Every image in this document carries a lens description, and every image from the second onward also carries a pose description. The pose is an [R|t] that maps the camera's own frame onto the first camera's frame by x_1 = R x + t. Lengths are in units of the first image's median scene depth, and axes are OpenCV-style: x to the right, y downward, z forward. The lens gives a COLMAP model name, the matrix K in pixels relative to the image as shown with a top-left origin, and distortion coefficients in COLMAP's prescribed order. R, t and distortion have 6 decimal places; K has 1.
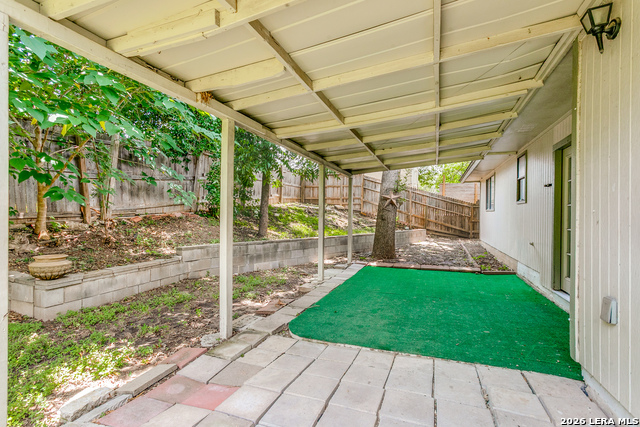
lens RADIAL K [[288.5, 0, 320.0], [0, 288.5, 213.5], [0, 0, 1]] dist [0.000586, 0.000049]
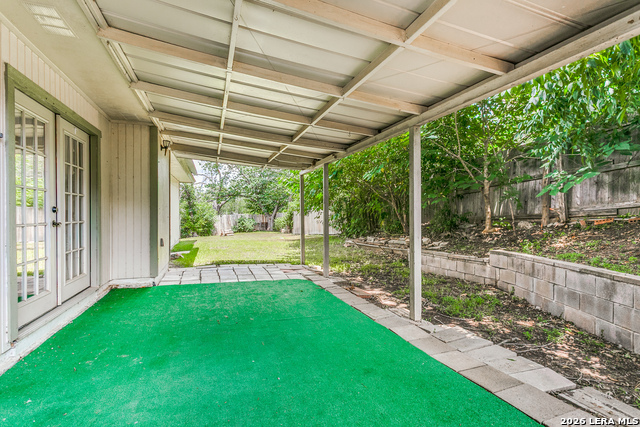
lens RADIAL K [[288.5, 0, 320.0], [0, 288.5, 213.5], [0, 0, 1]] dist [0.000586, 0.000049]
pose [[-0.733450, -0.018108, -0.679502, 0.699918], [-0.003750, 0.999738, -0.022595, 0.030693], [0.679733, -0.014024, -0.733325, 1.640050]]
